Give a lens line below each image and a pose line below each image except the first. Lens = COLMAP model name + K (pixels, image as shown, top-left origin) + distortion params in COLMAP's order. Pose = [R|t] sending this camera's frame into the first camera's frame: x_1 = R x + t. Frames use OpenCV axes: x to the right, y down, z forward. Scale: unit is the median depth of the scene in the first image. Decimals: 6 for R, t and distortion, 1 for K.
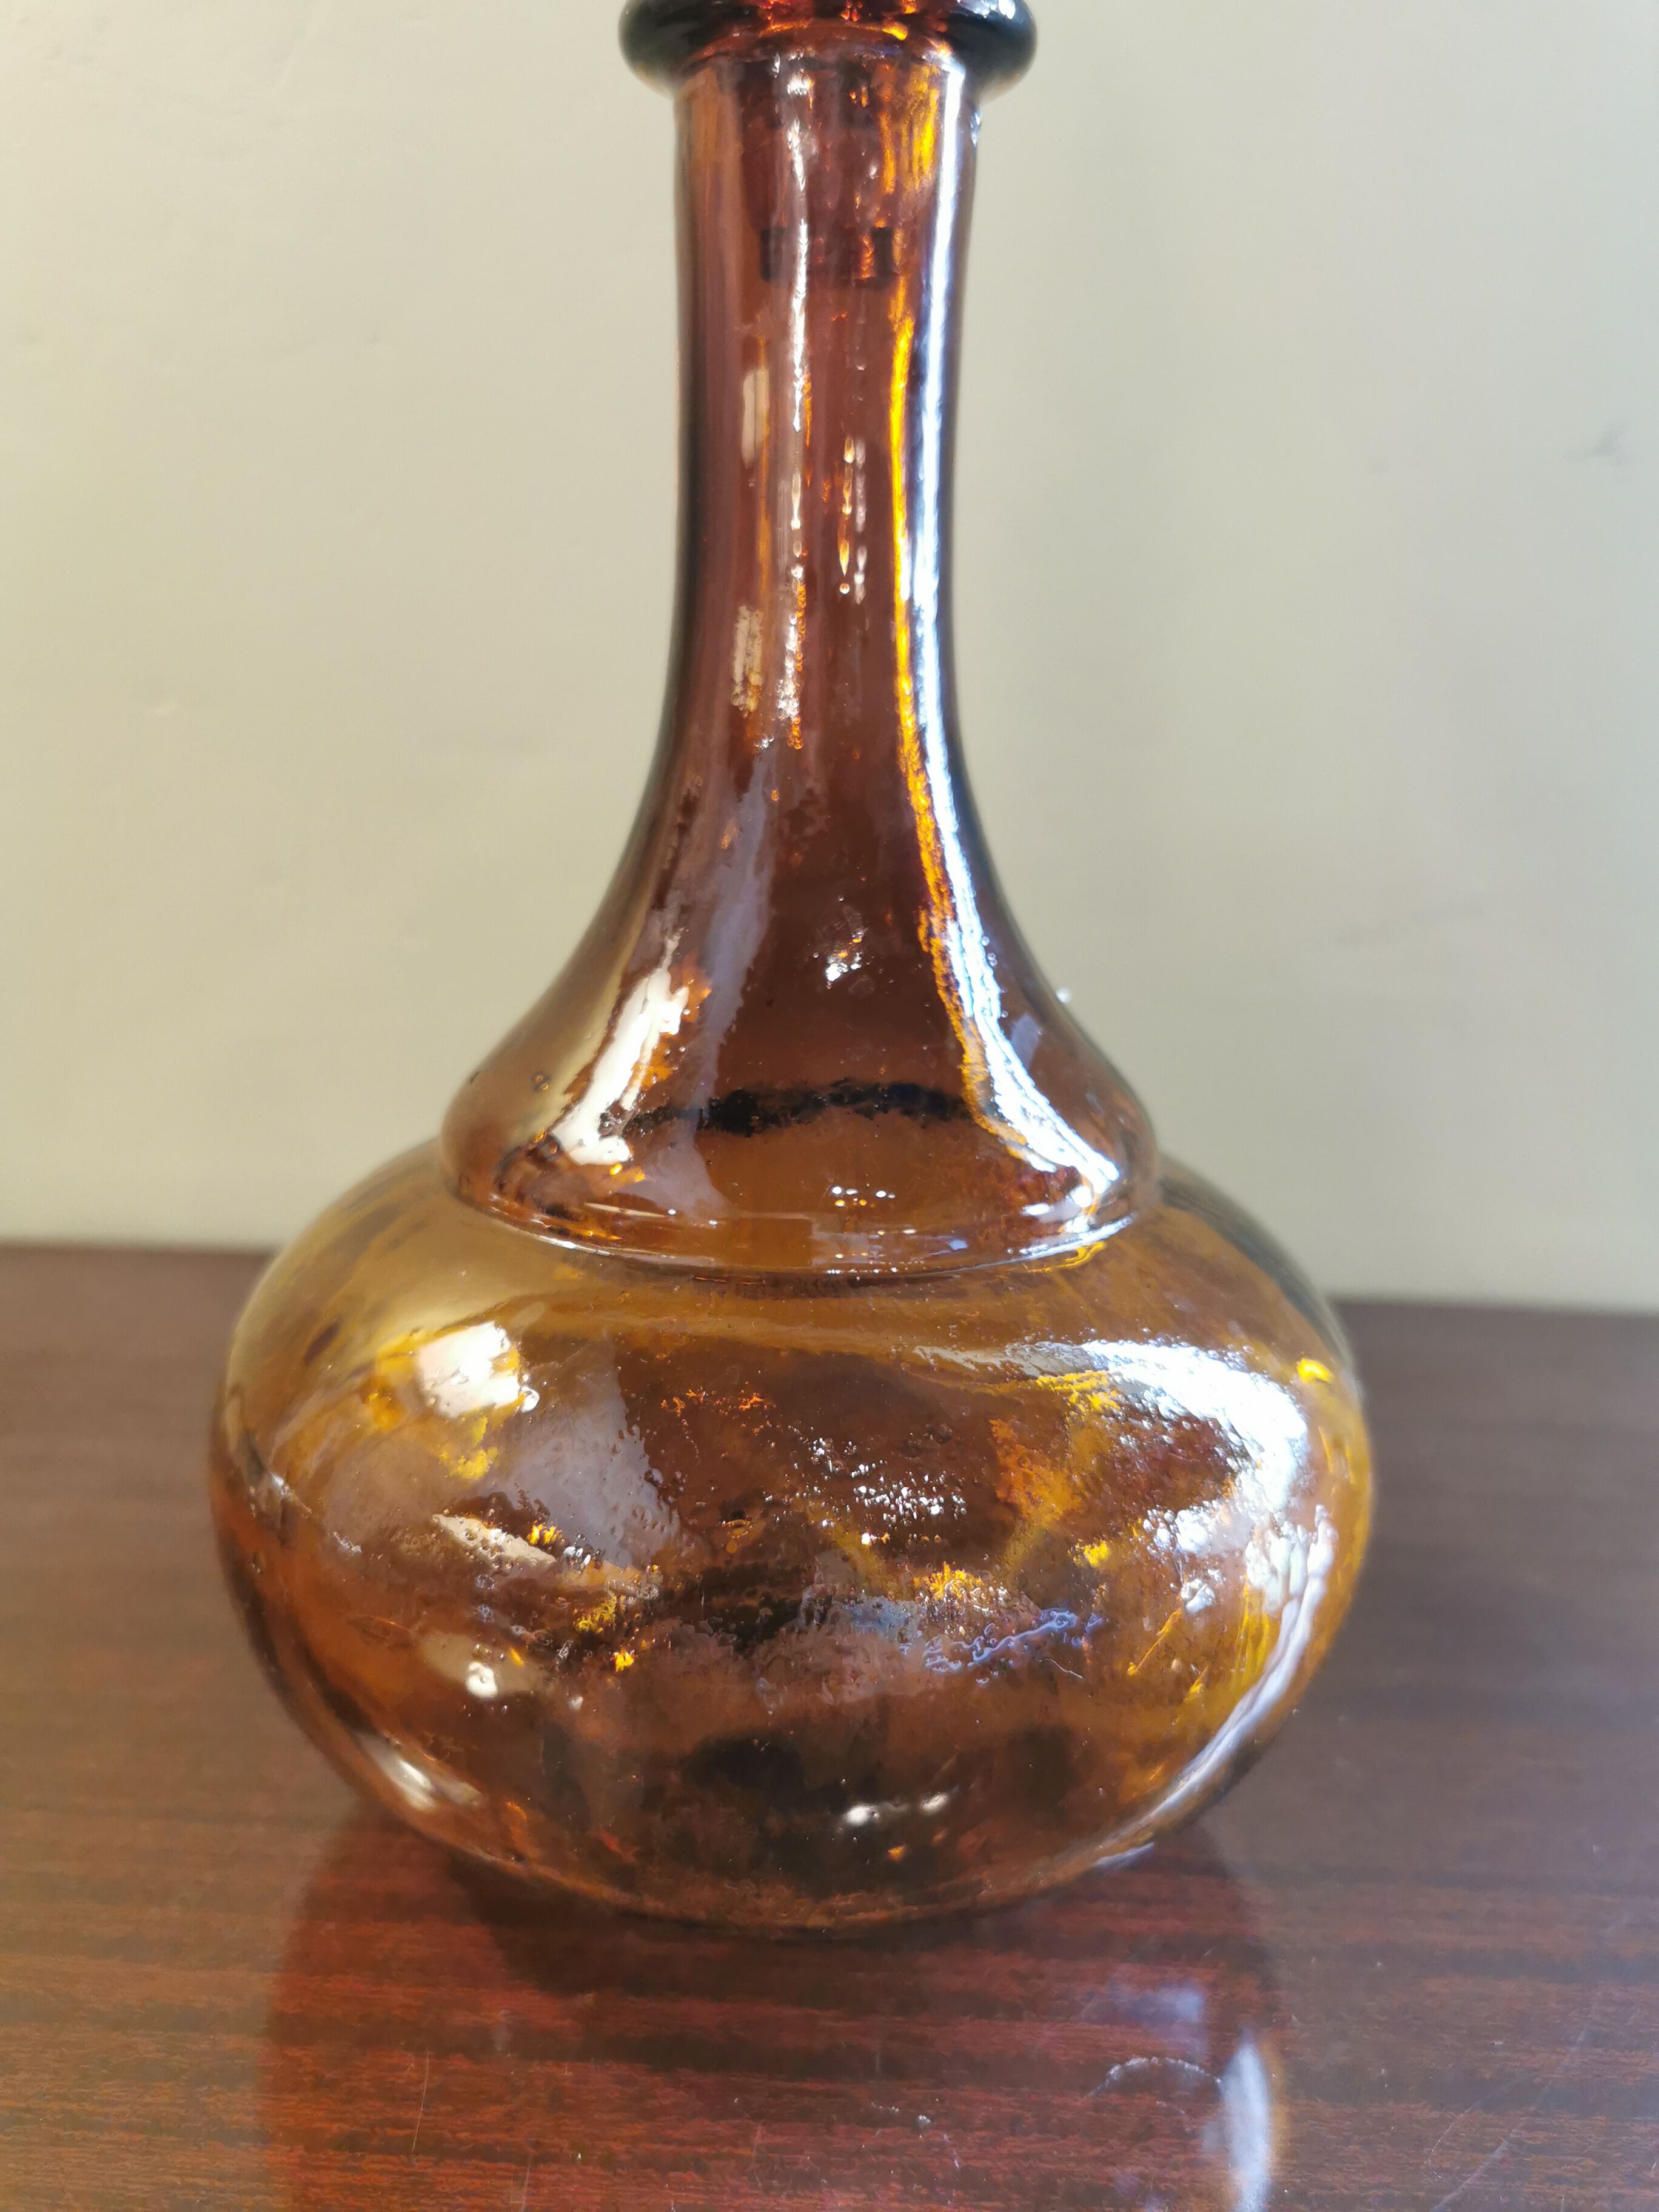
lens RADIAL K [[1787.8, 0, 829.5], [0, 1787.8, 1106.0], [0, 0, 1]] dist [0.049254, -0.129513]
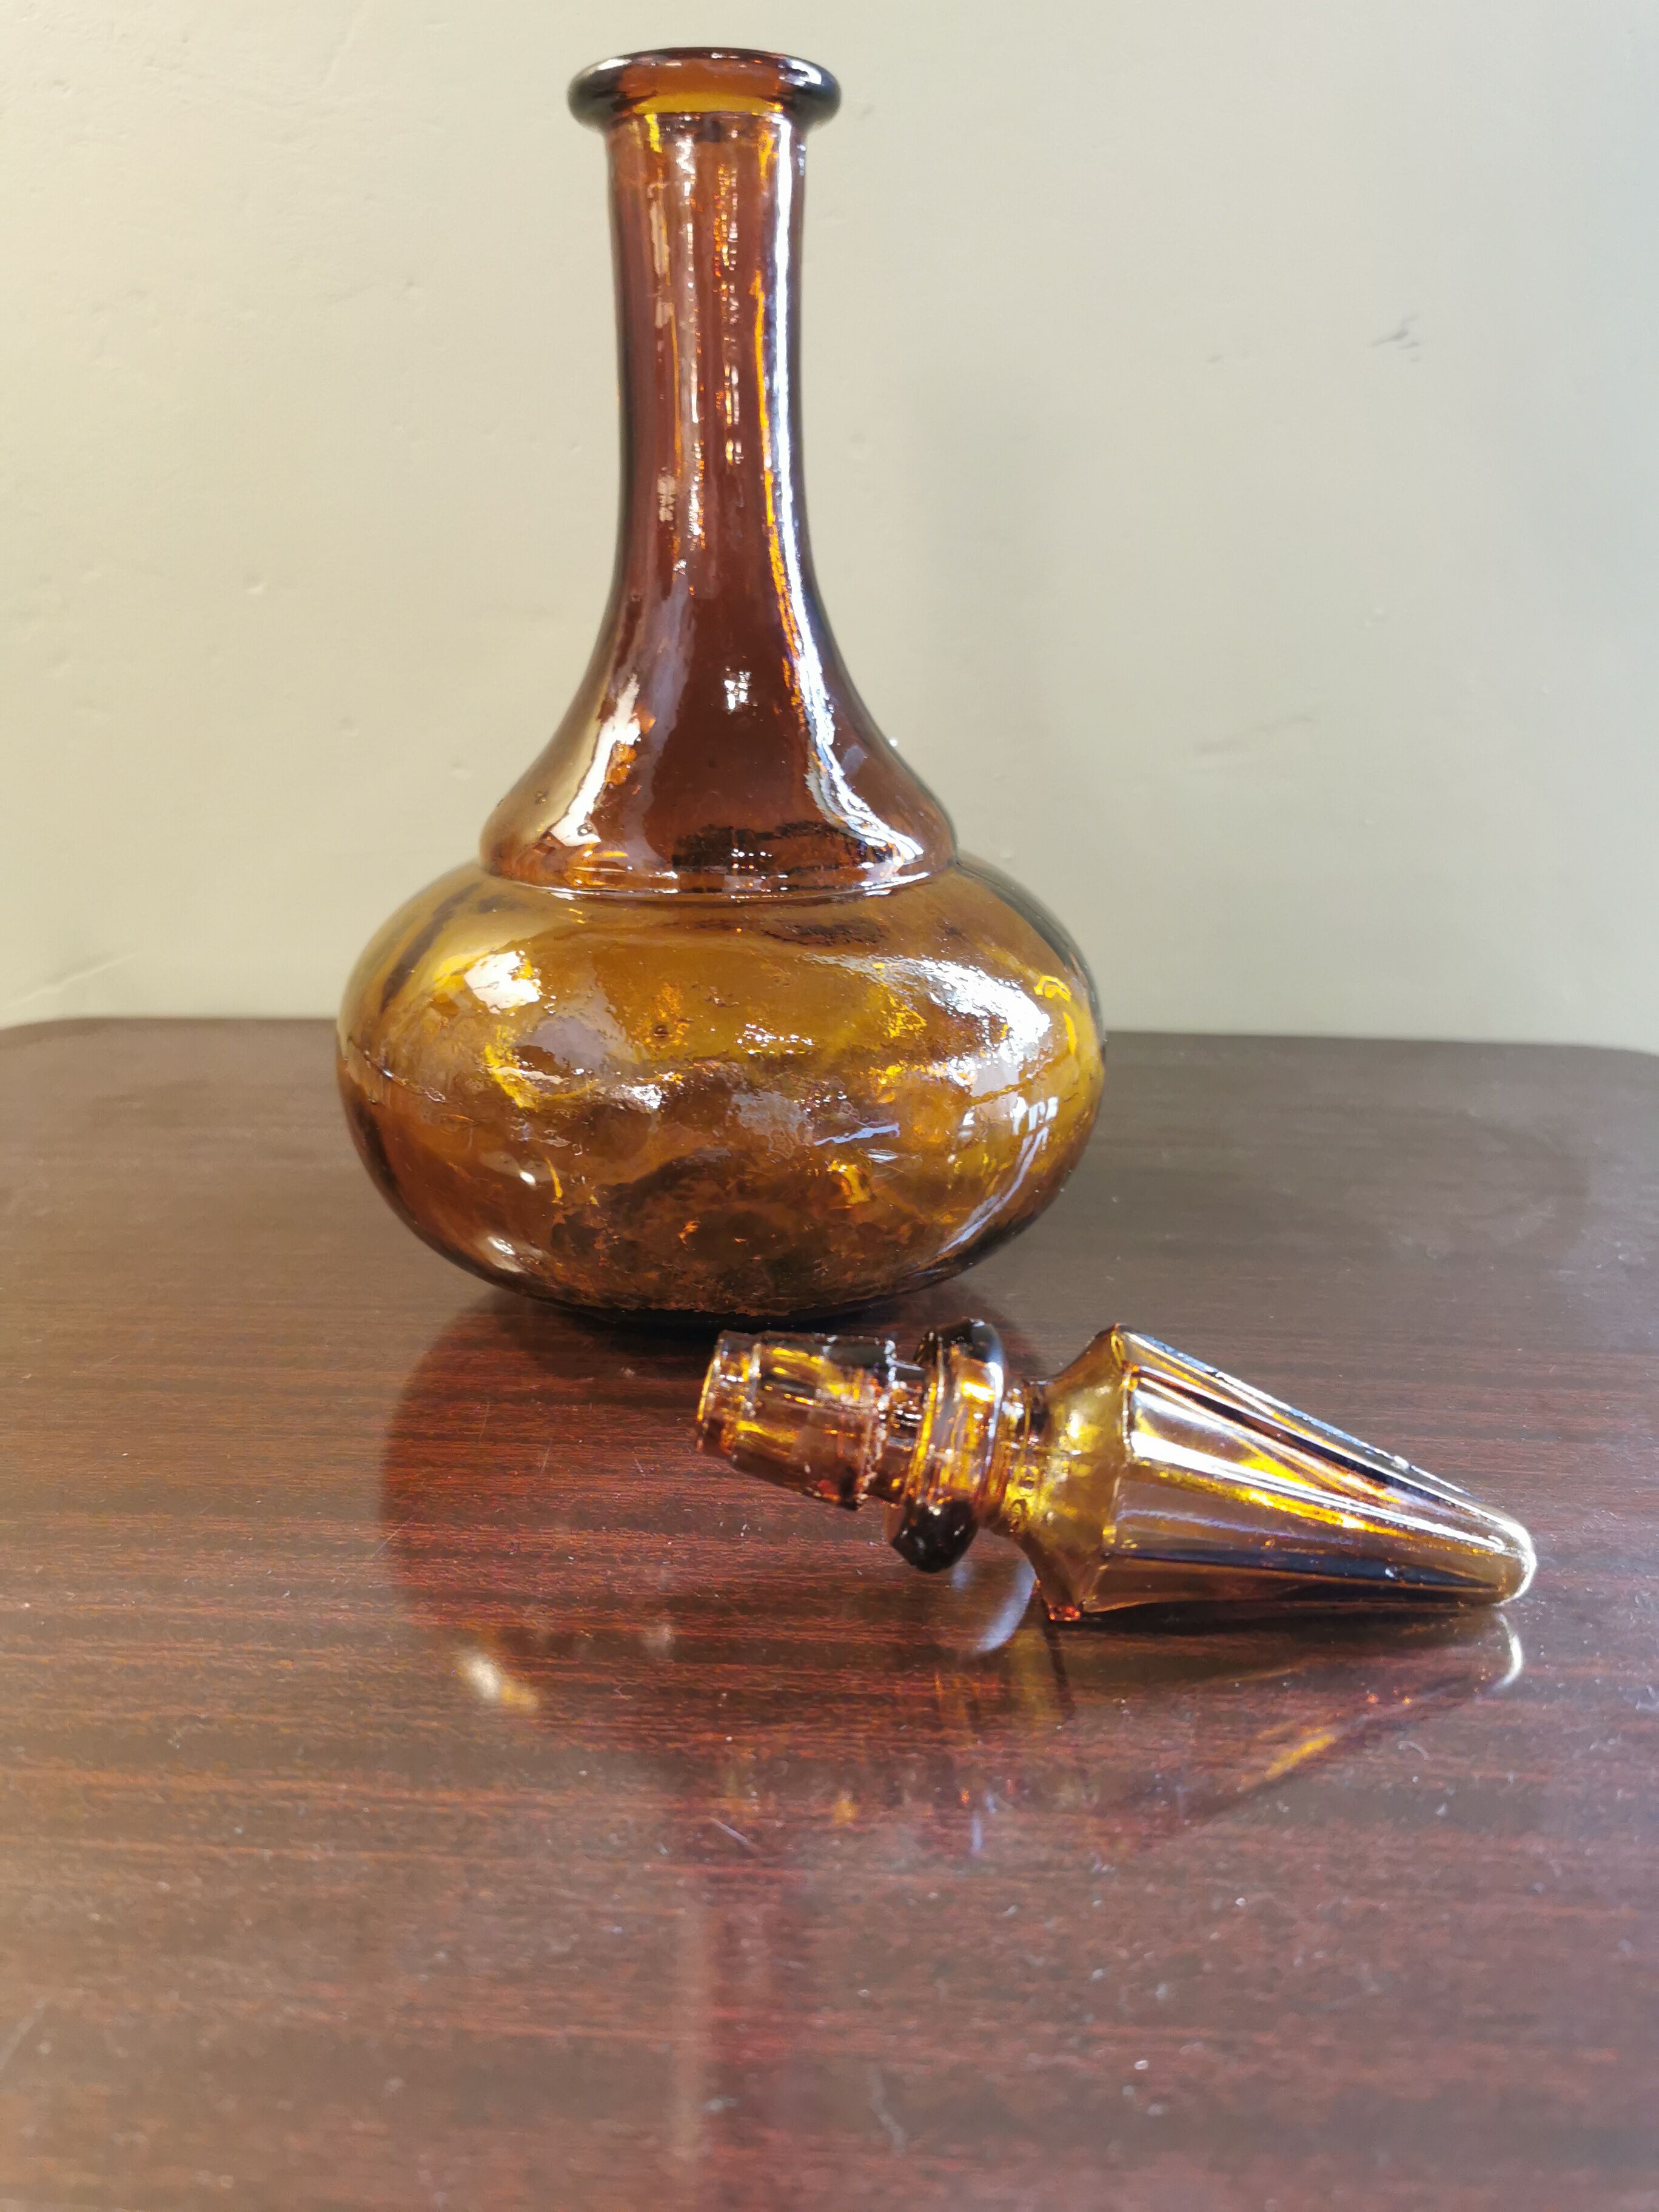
lens RADIAL K [[1773.1, 0, 809.5], [0, 1773.1, 1112.9], [0, 0, 1]] dist [0.026798, -0.082365]
pose [[0.998988, -0.020886, -0.039830, 0.128082], [0.023044, 0.998247, 0.054518, 0.183881], [0.038621, -0.055380, 0.997718, -0.544799]]
